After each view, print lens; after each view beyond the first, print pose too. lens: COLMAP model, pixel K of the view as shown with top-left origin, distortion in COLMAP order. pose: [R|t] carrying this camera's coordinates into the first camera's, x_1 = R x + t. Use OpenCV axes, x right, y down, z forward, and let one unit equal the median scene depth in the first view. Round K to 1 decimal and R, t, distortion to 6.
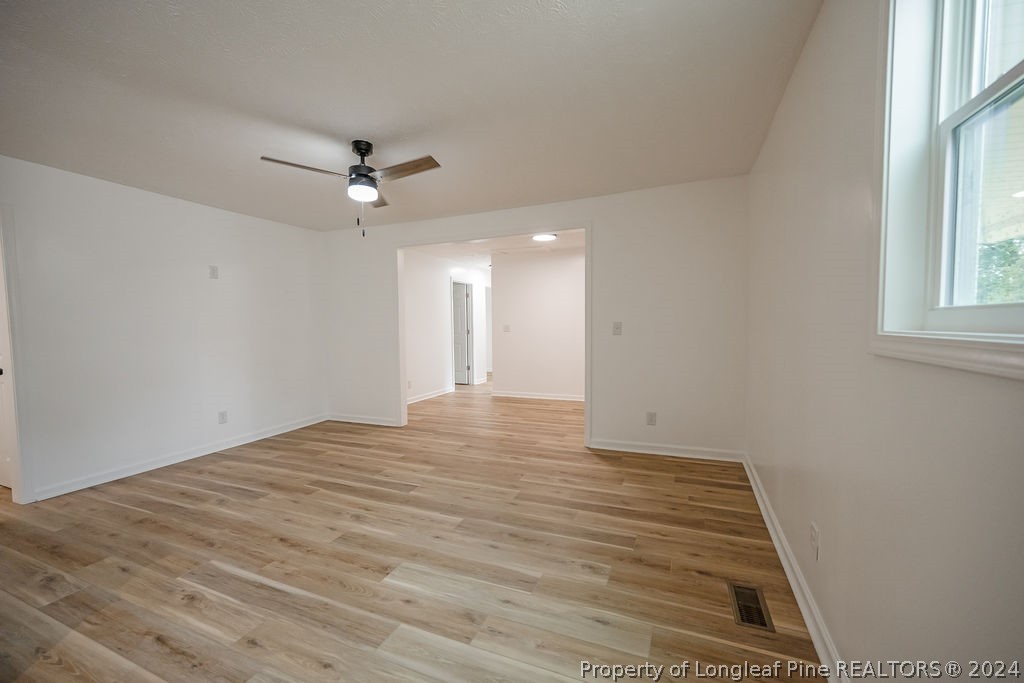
lens RADIAL K [[407.6, 0, 517.9], [0, 407.6, 344.7], [0, 0, 1]] dist [-0.000425, -0.000010]
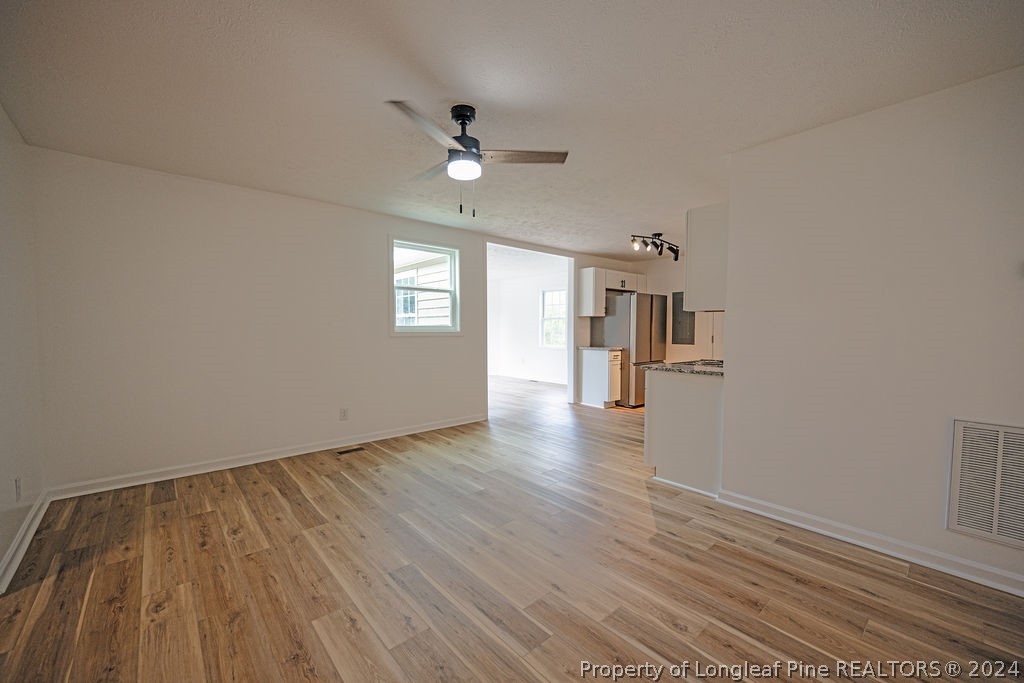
lens RADIAL K [[407.6, 0, 517.9], [0, 407.6, 344.7], [0, 0, 1]] dist [-0.000425, -0.000010]
pose [[-0.901822, -0.009005, 0.432013, -0.813026], [0.029814, 0.996104, 0.082998, -0.076799], [-0.431077, 0.087729, -0.898040, 1.673651]]
